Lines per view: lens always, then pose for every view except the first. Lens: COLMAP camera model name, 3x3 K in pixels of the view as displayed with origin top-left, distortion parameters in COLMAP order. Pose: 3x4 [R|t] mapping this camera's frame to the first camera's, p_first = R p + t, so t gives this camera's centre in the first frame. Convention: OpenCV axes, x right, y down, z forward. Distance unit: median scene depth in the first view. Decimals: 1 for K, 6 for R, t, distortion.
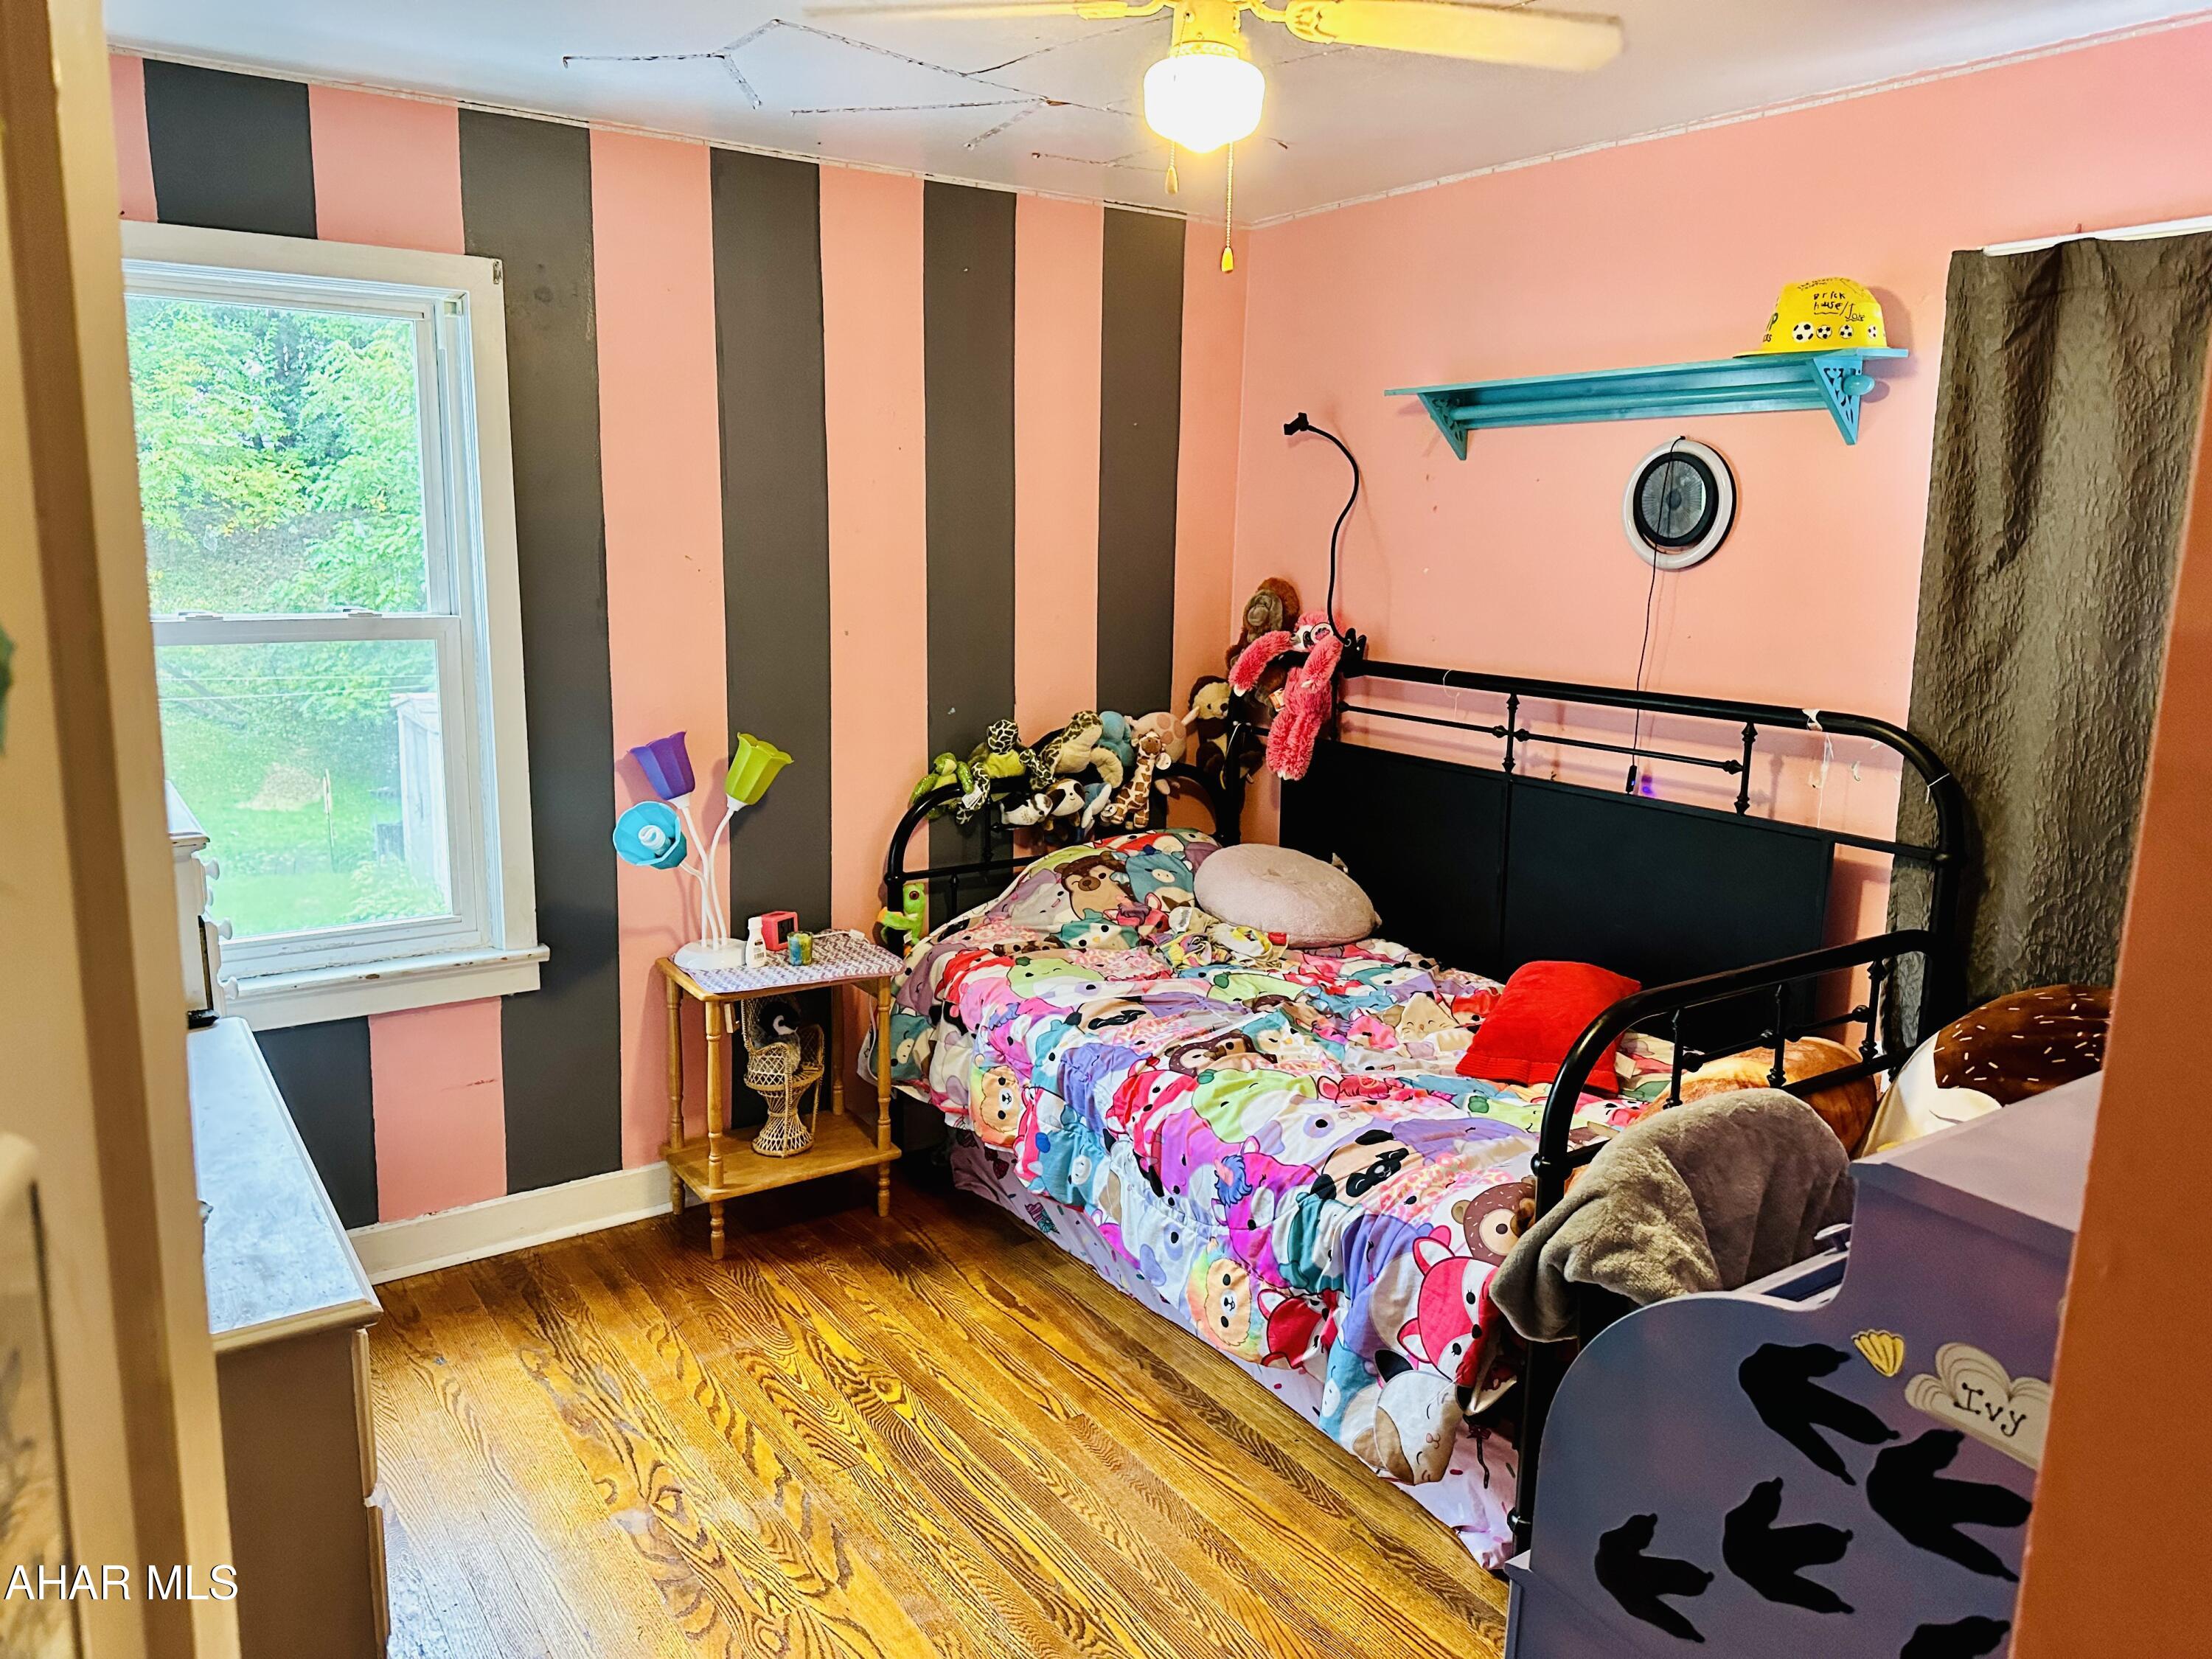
lens RADIAL K [[1540.8, 0, 1097.7], [0, 1540.8, 805.7], [0, 0, 1]] dist [0.186712, -0.362852]
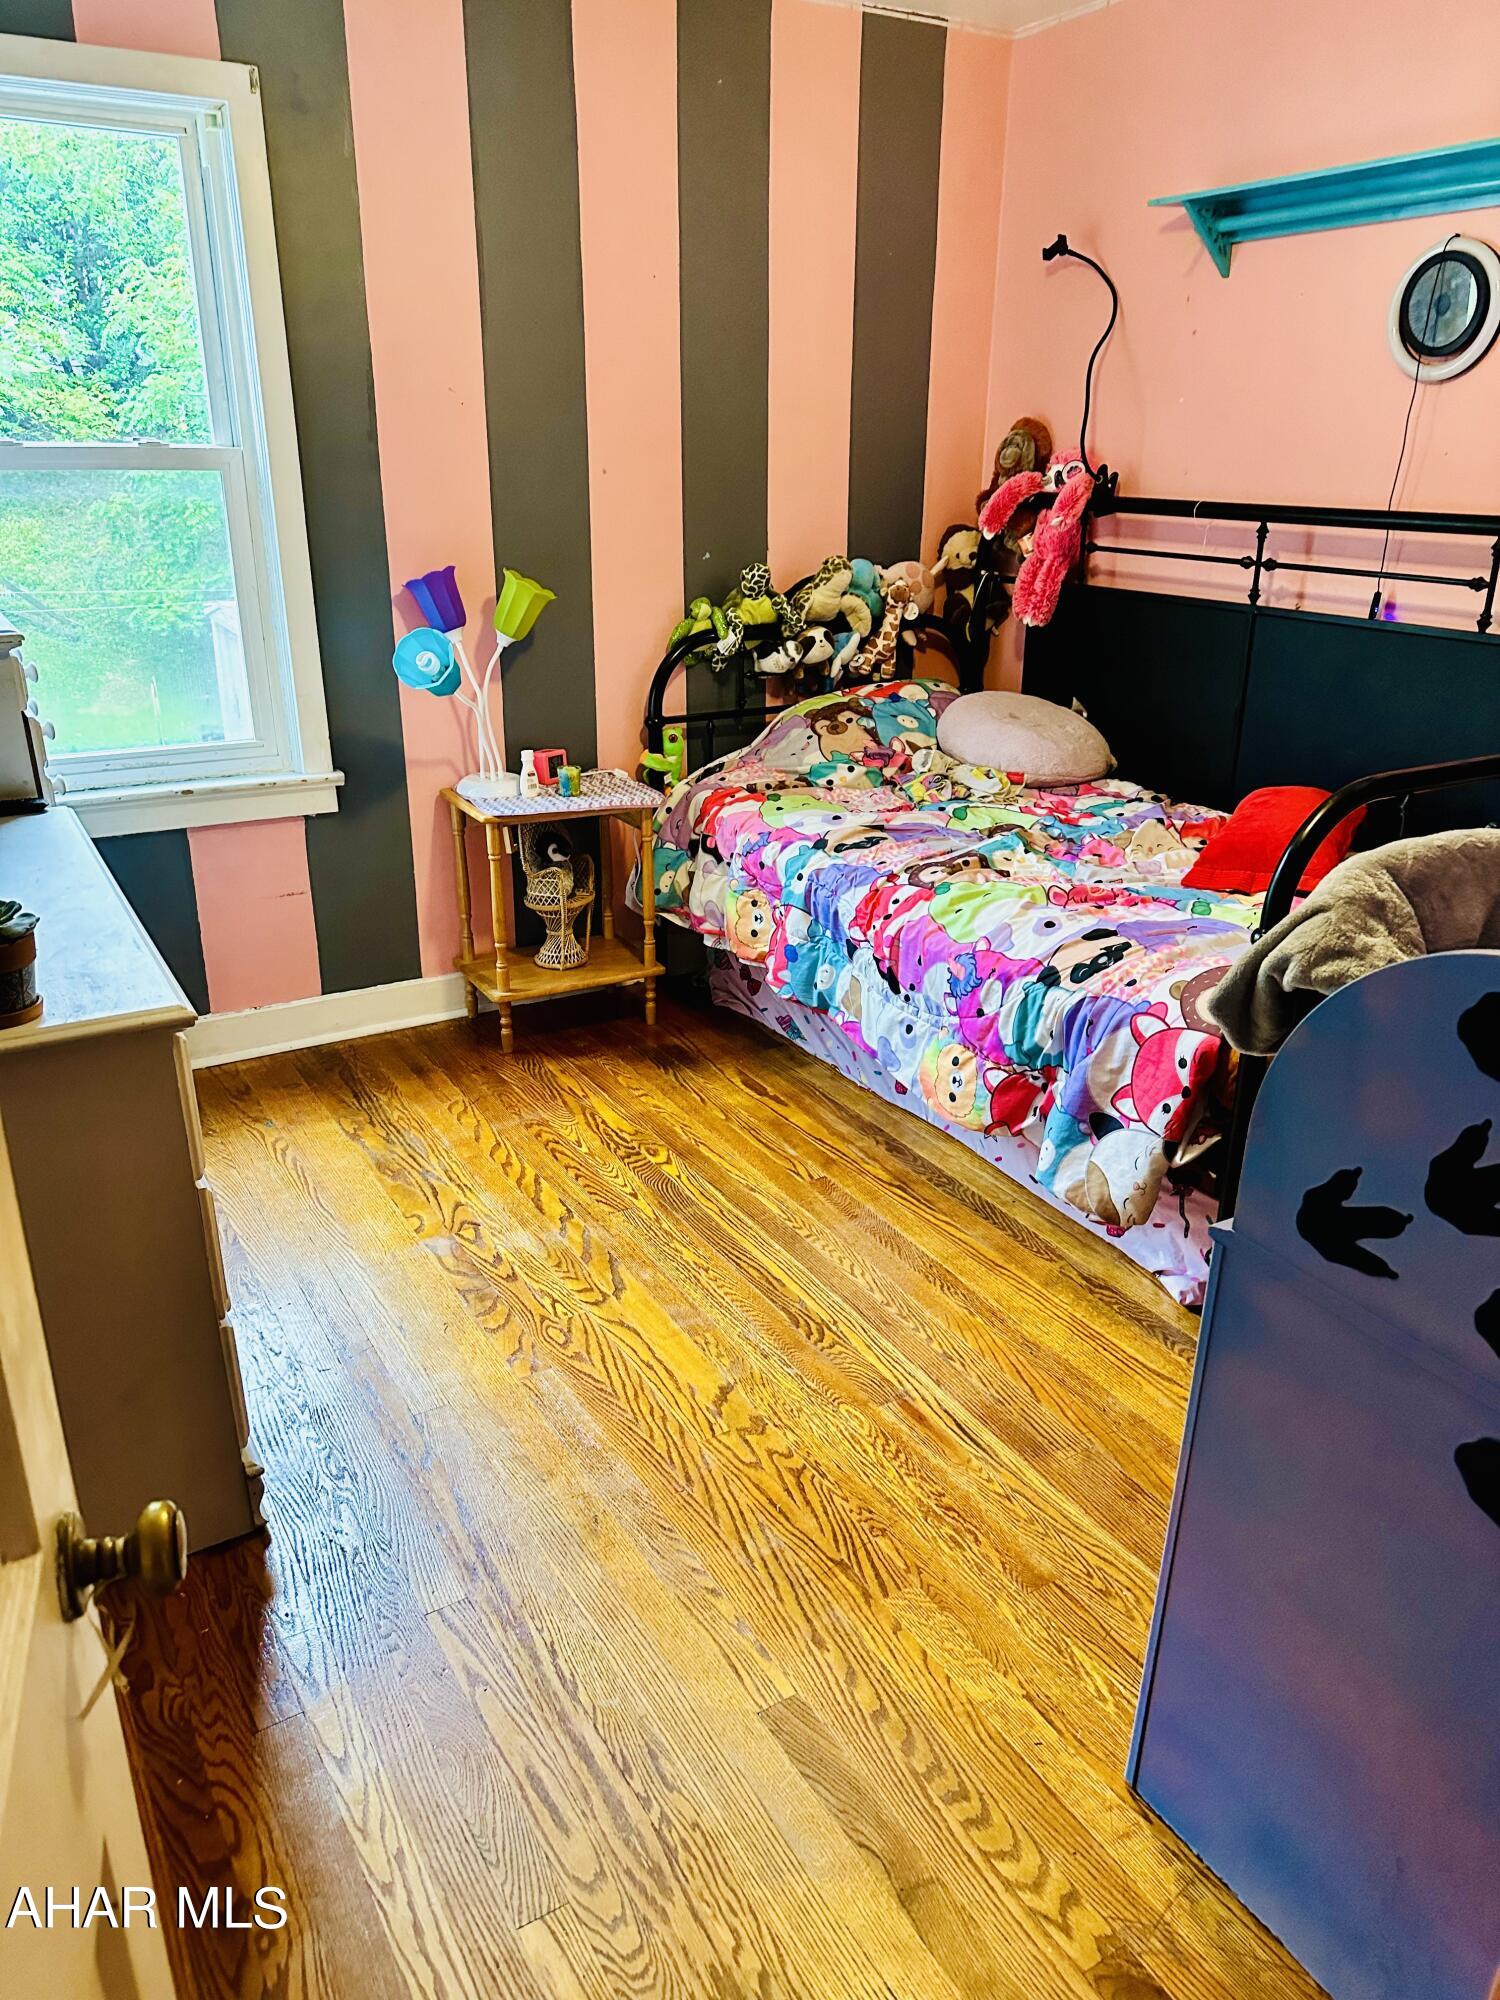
lens RADIAL K [[1393.1, 0, 750.0], [0, 1393.1, 1000.0], [0, 0, 1]] dist [0.186712, -0.362852]
pose [[0.997652, 0.013314, -0.067185, 0.002665], [-0.000180, 0.981431, 0.191818, 0.059545], [0.068491, -0.191355, 0.979128, 0.021433]]
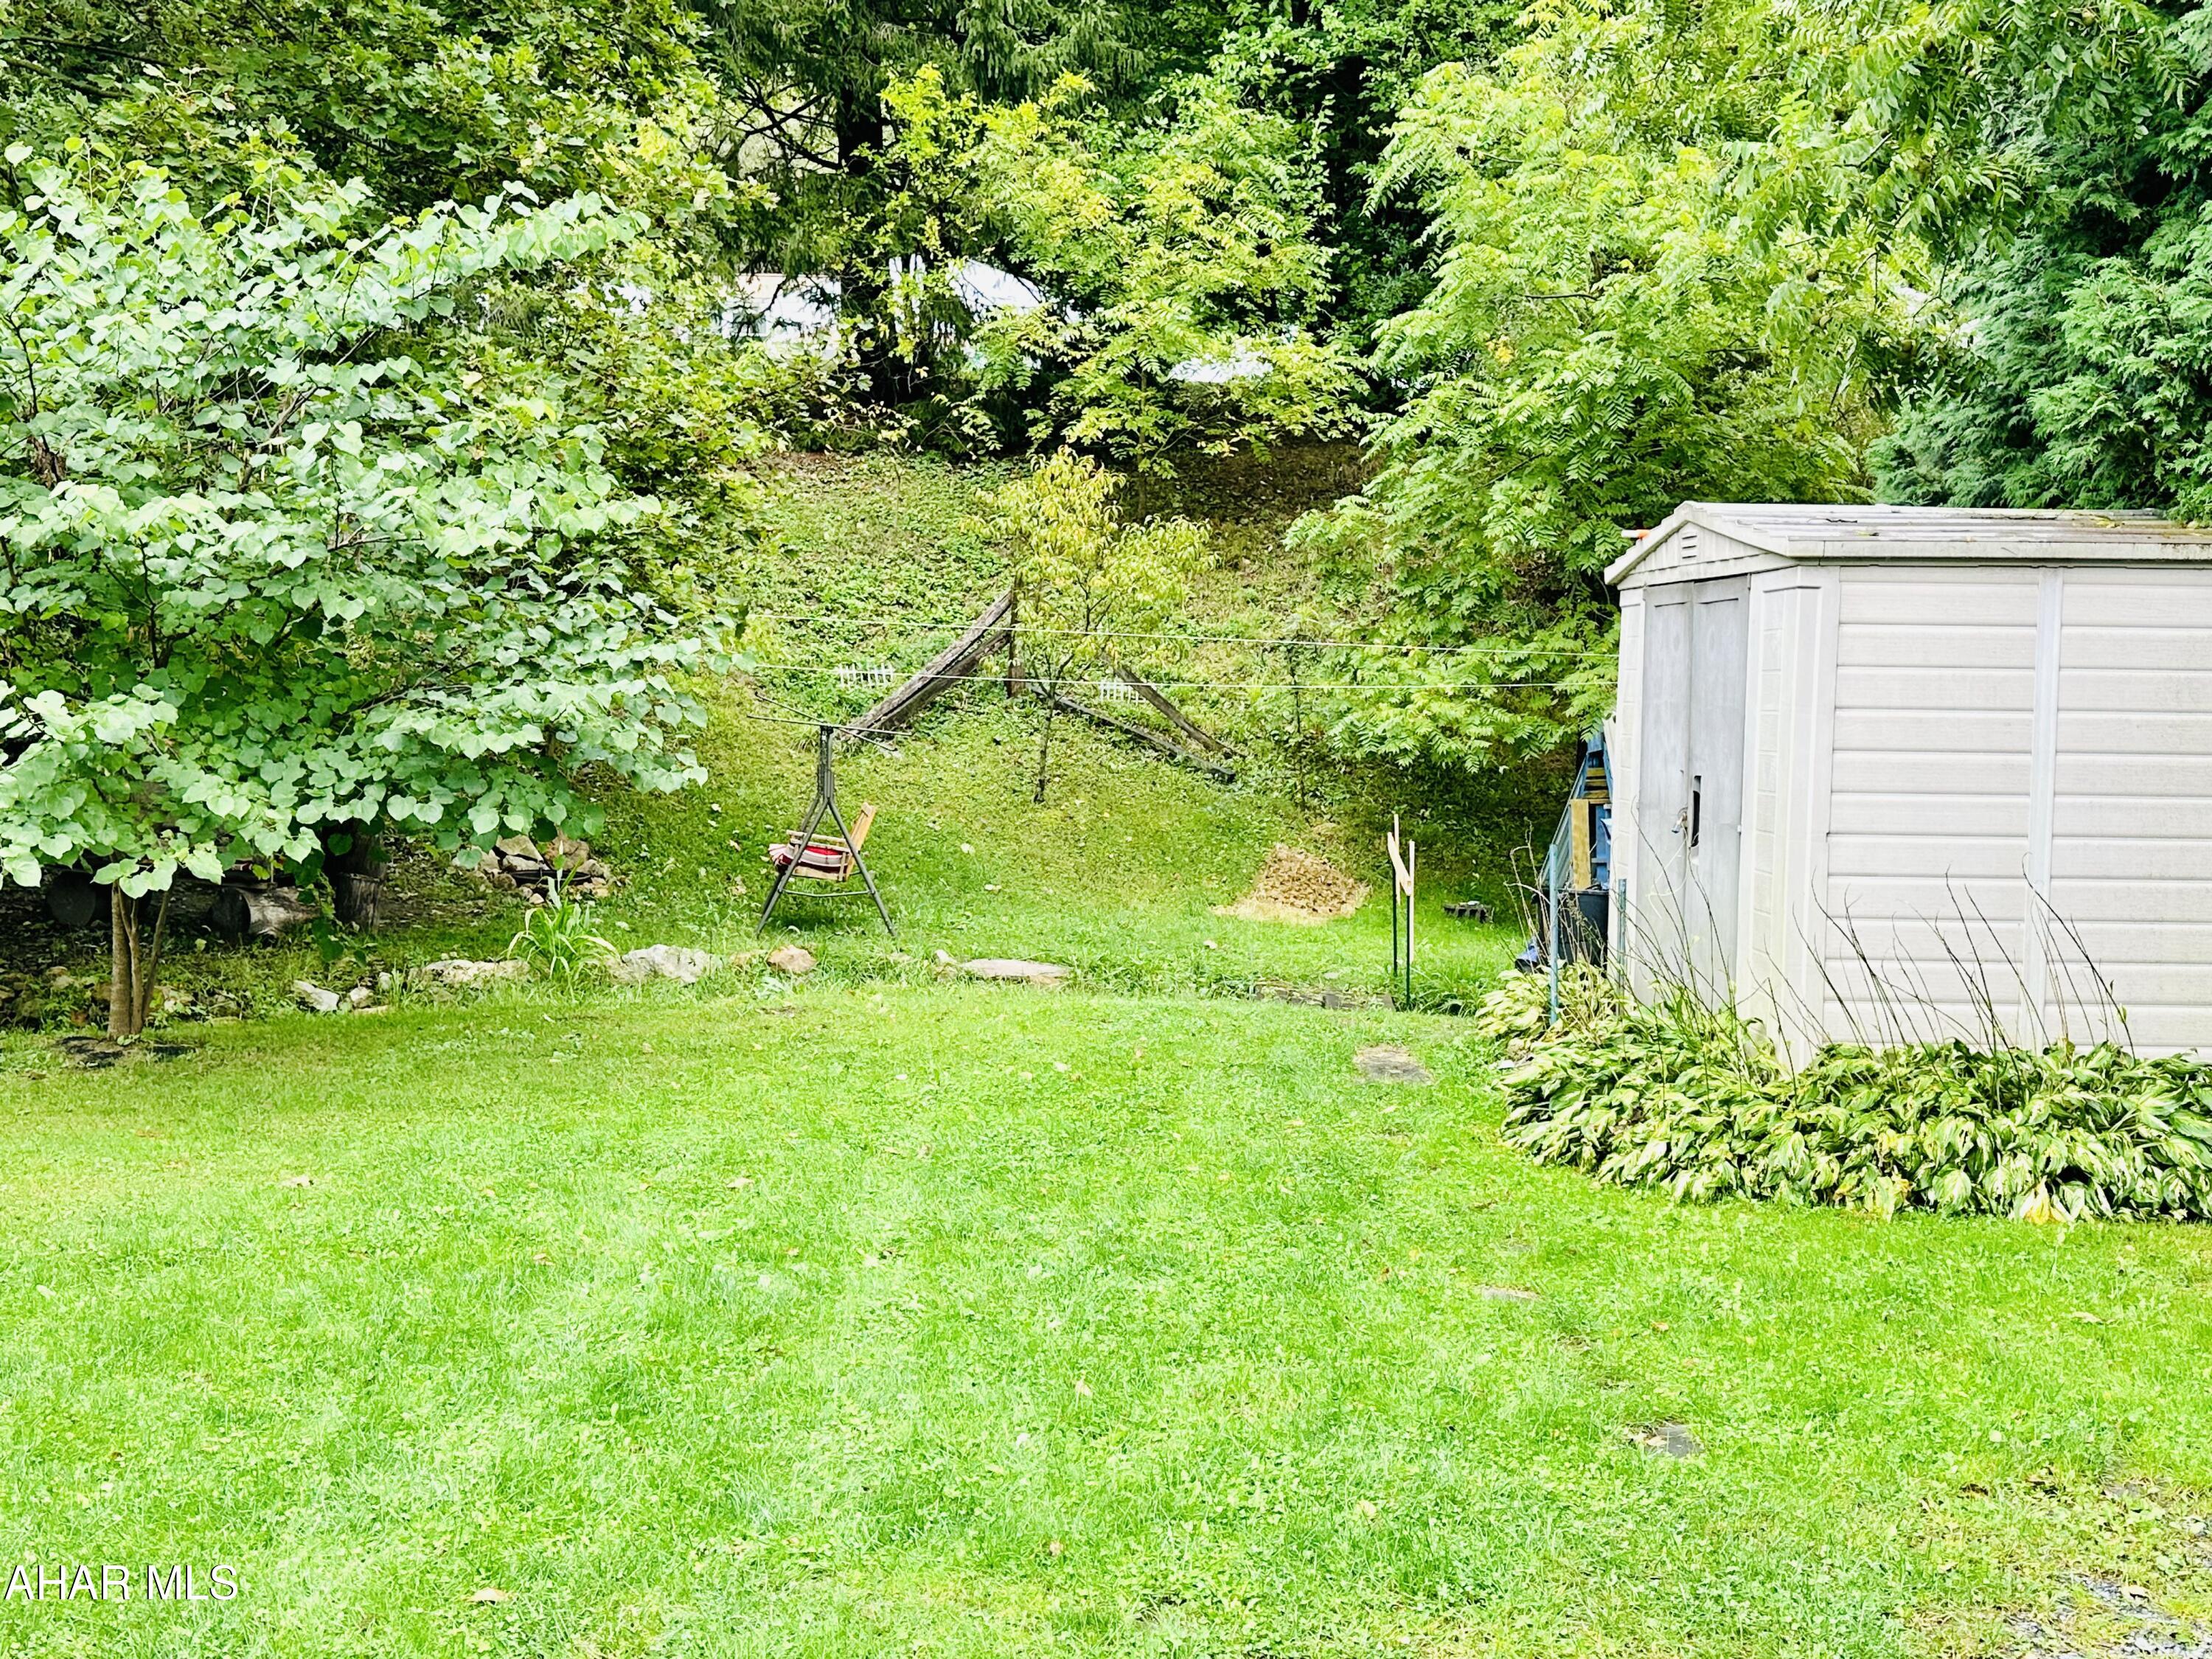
lens RADIAL K [[2304.7, 0, 1106.0], [0, 2304.7, 829.5], [0, 0, 1]] dist [0.138566, -0.029161]
pose [[0.858415, 0.027264, -0.512231, -1.524332], [-0.079714, 0.993545, -0.080706, 0.328165], [0.506724, 0.110111, 0.855047, 2.663821]]
